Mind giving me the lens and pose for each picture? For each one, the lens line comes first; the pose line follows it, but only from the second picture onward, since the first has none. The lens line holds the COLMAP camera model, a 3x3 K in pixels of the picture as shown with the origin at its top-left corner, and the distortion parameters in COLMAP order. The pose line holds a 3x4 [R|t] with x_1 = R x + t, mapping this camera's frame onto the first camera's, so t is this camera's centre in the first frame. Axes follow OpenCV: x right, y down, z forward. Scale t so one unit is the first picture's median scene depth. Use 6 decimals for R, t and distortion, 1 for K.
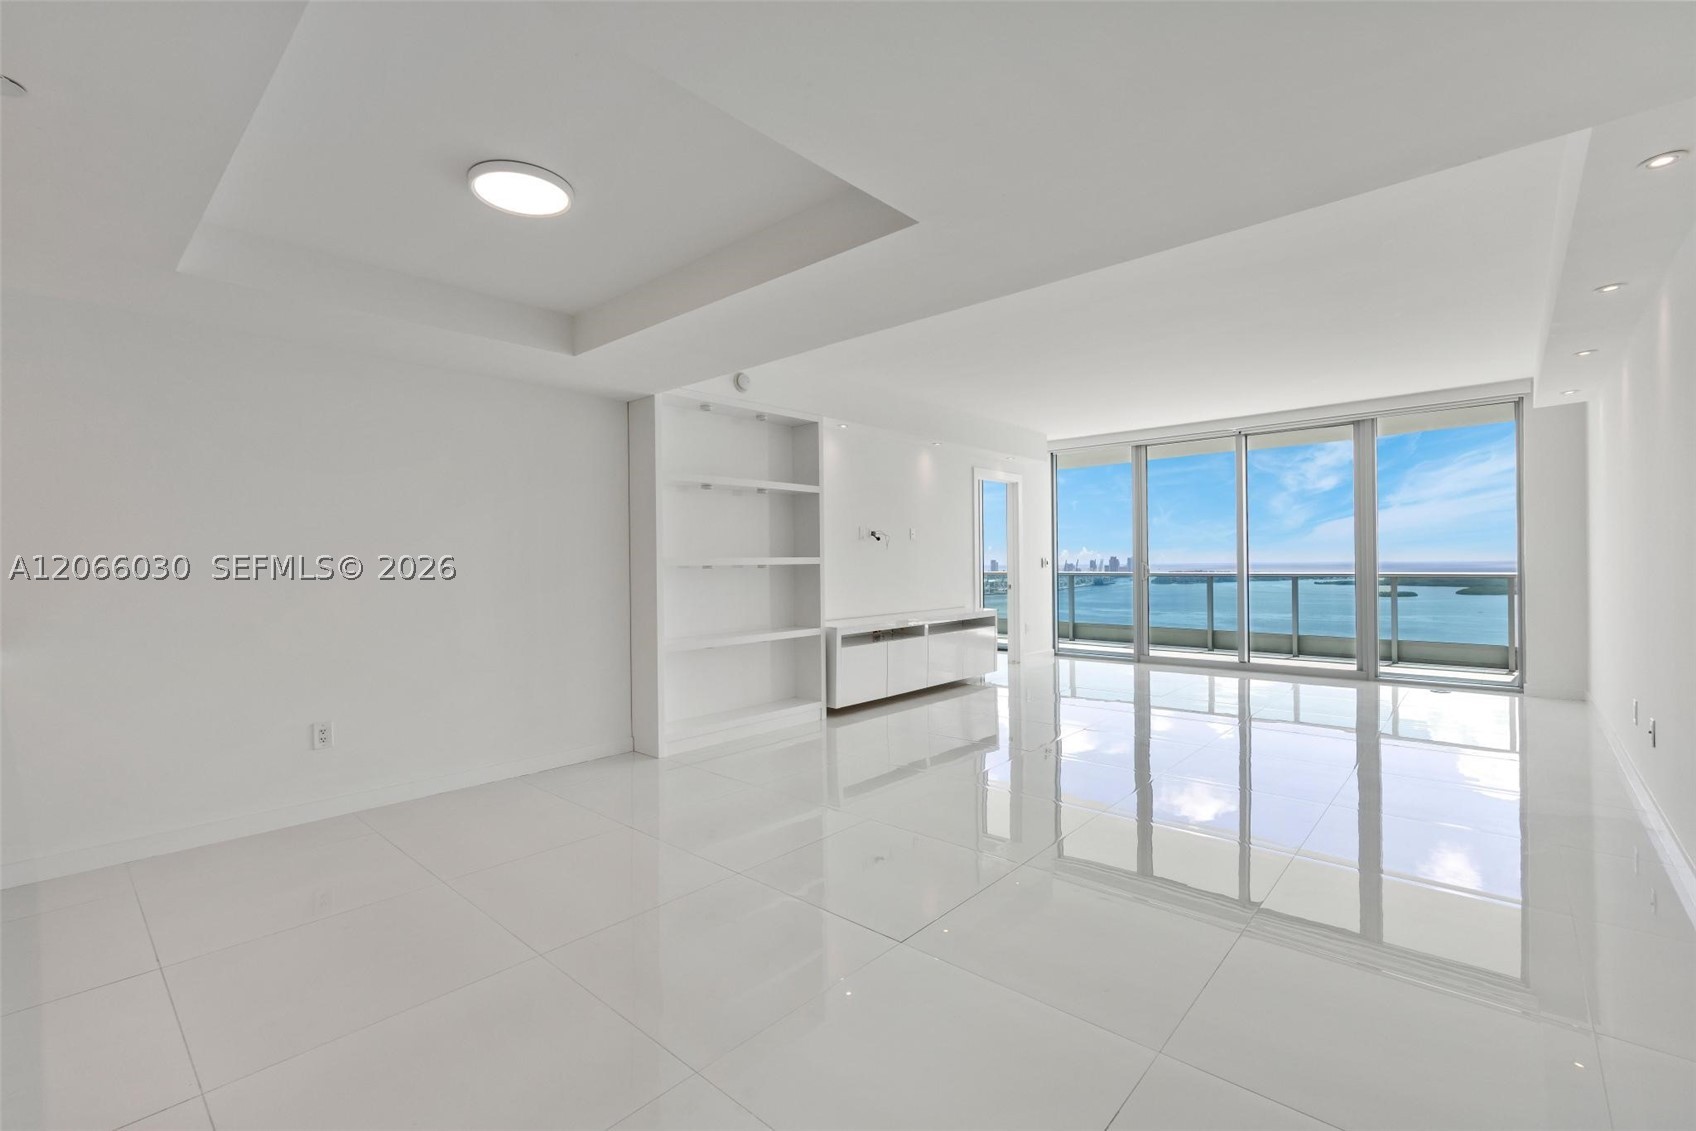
lens RADIAL K [[769.4, 0, 838.9], [0, 769.4, 561.2], [0, 0, 1]] dist [-0.002354, -0.000104]
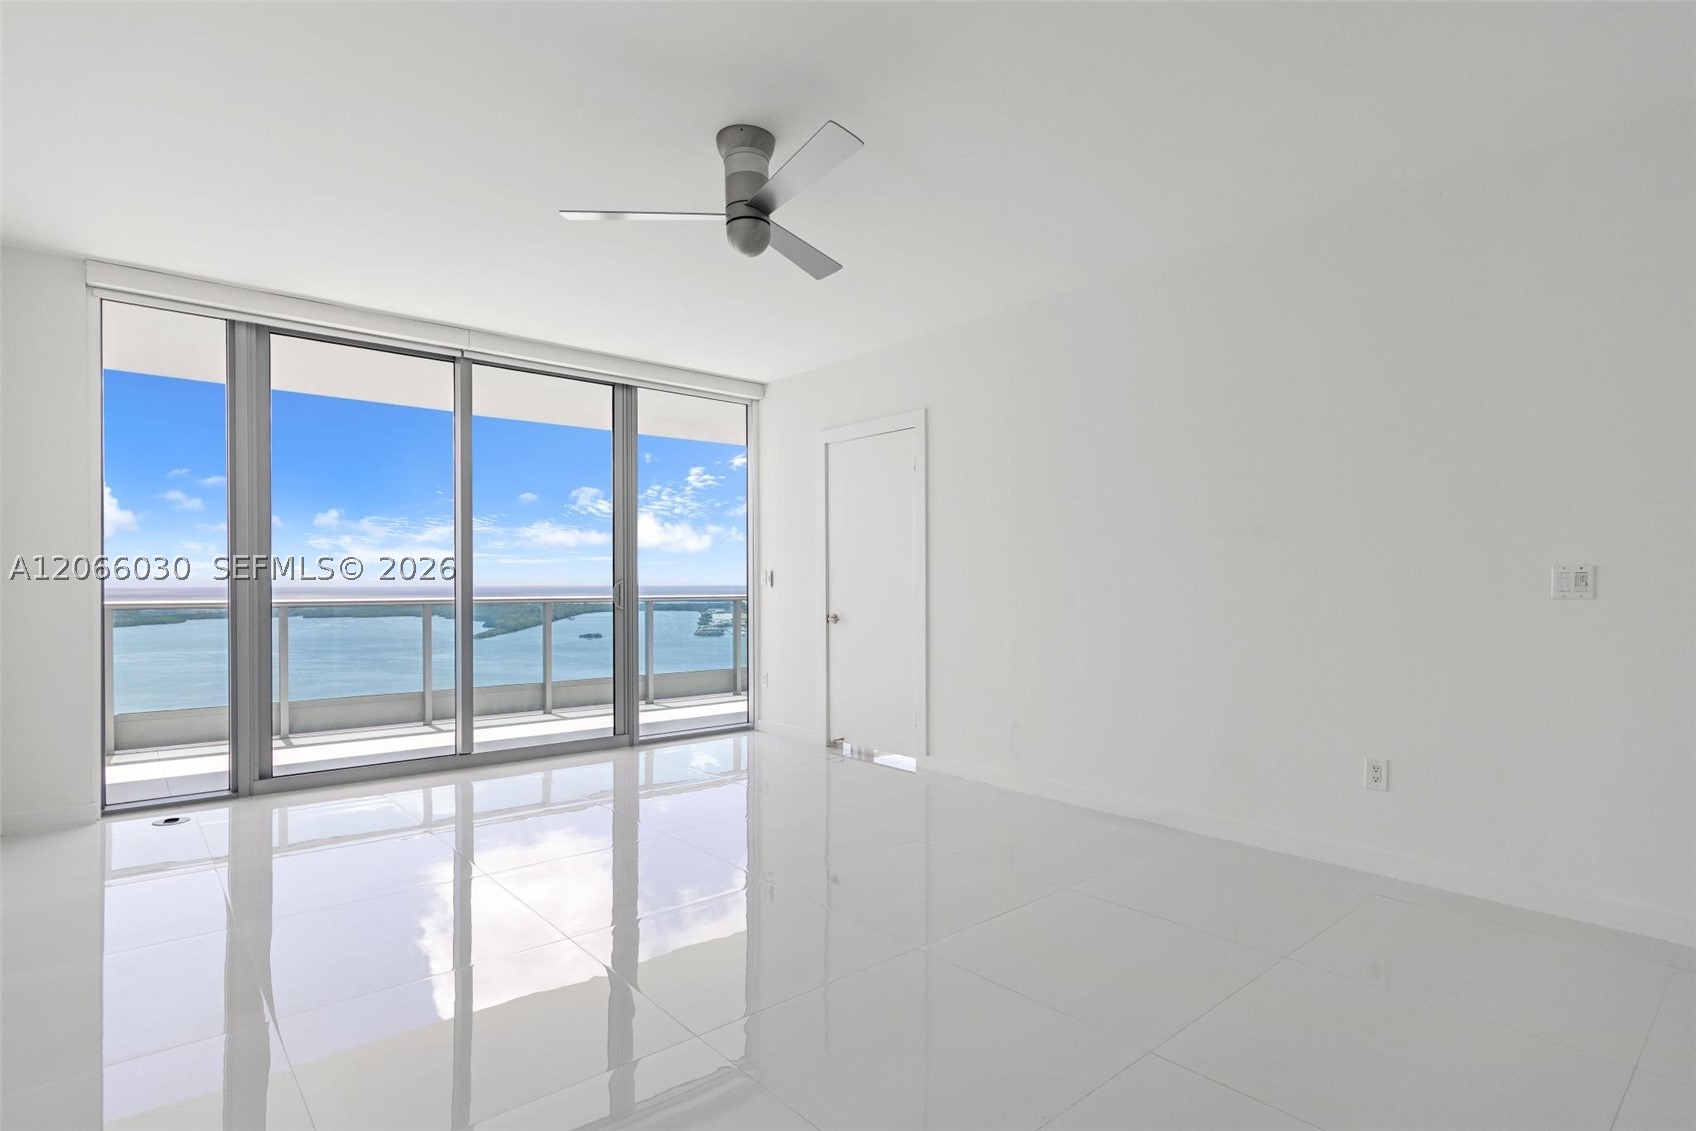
lens RADIAL K [[822.1, 0, 878.0], [0, 822.1, 581.9], [0, 0, 1]] dist [-0.004163, 0.000436]
pose [[0.132009, 0.011717, 0.991179, -0.048967], [-0.005918, 0.999922, -0.011032, 0.007145], [-0.991231, -0.004410, 0.132068, 0.655012]]
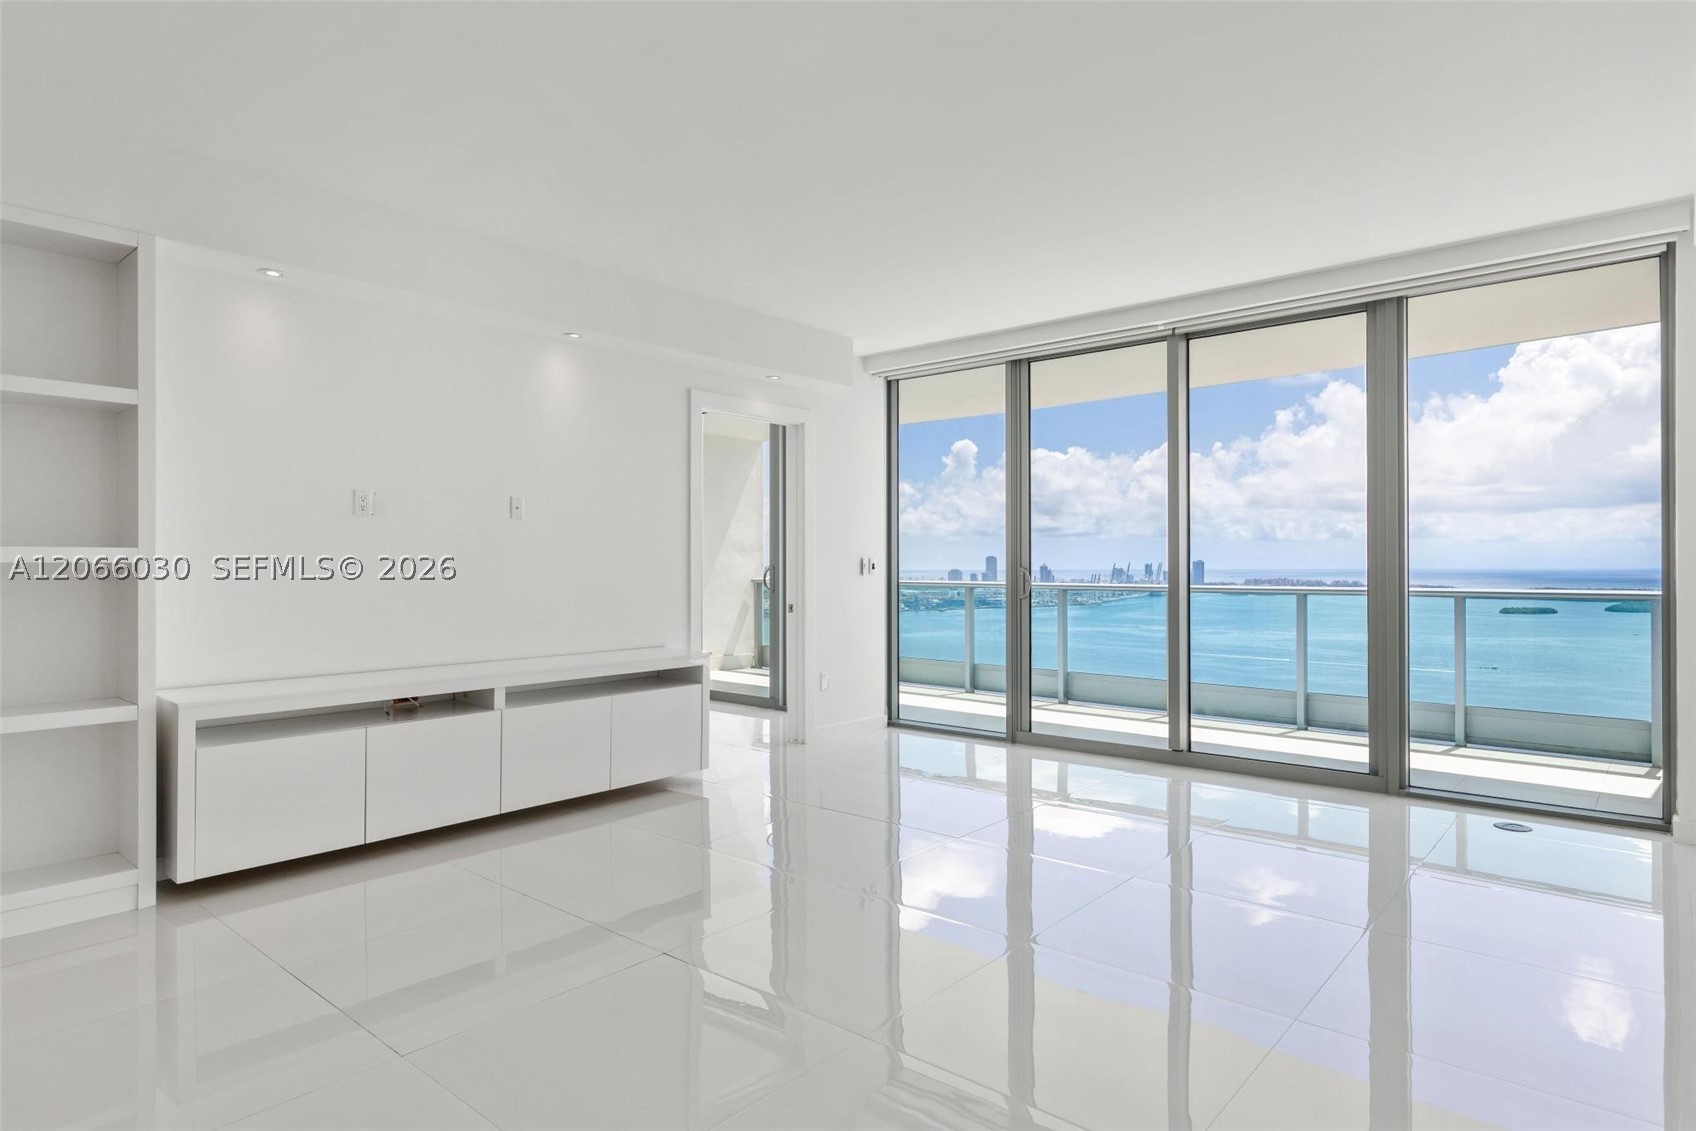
lens RADIAL K [[959.6, 0, 867.0], [0, 959.6, 556.9], [0, 0, 1]] dist [-0.012937, 0.002559]
pose [[0.999656, 0.011351, 0.023647, 0.306897], [-0.011219, 0.999921, -0.005690, -0.000768], [-0.023709, 0.005422, 0.999704, 0.343771]]
